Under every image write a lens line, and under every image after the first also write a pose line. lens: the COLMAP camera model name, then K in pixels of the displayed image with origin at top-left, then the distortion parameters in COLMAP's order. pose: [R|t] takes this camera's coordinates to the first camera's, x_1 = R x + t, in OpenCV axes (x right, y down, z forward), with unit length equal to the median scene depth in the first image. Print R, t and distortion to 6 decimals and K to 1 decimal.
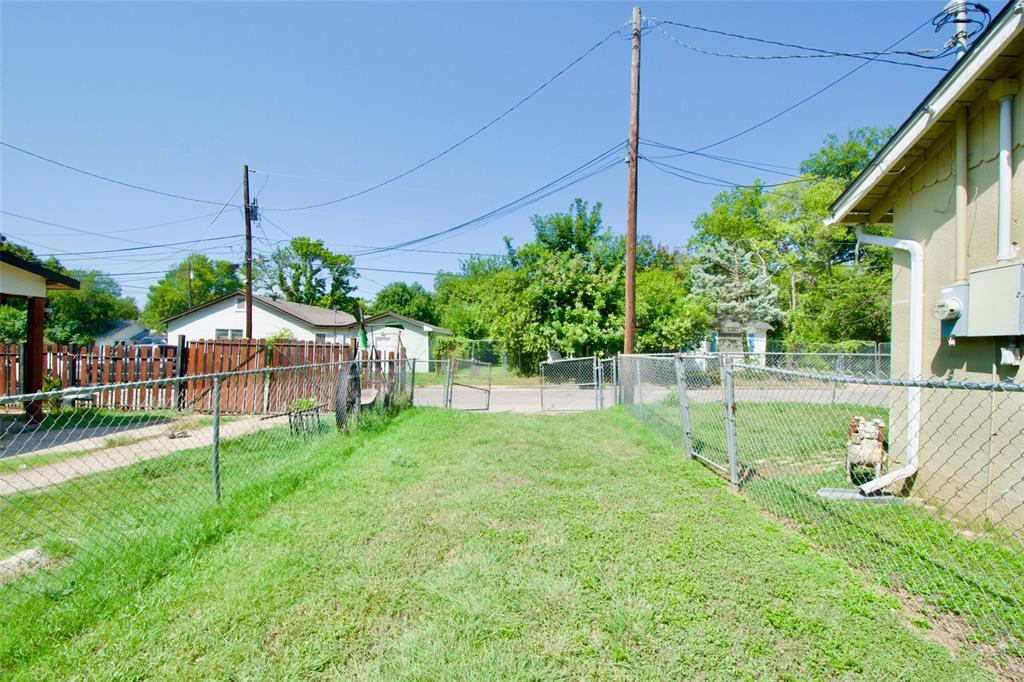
lens RADIAL K [[486.8, 0, 489.3], [0, 486.8, 343.9], [0, 0, 1]] dist [-0.000681, -0.000587]
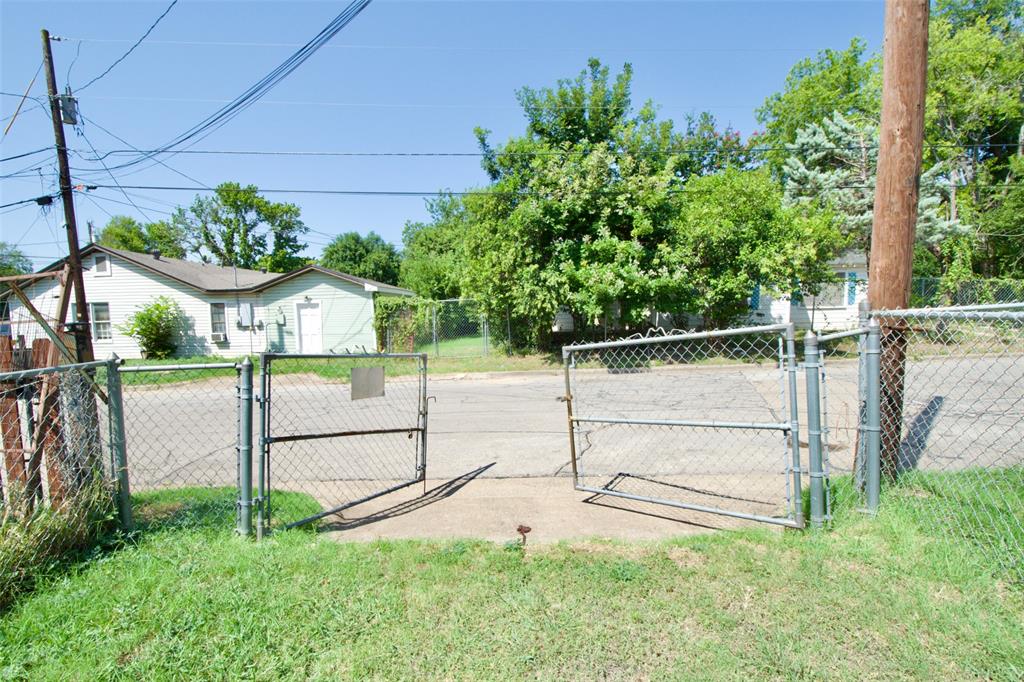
lens RADIAL K [[486.8, 0, 489.3], [0, 486.8, 343.9], [0, 0, 1]] dist [-0.000681, -0.000587]
pose [[0.998767, -0.047250, 0.015208, 0.028069], [0.046009, 0.996224, 0.073630, 0.005130], [-0.018629, -0.072840, 0.997170, 0.387273]]
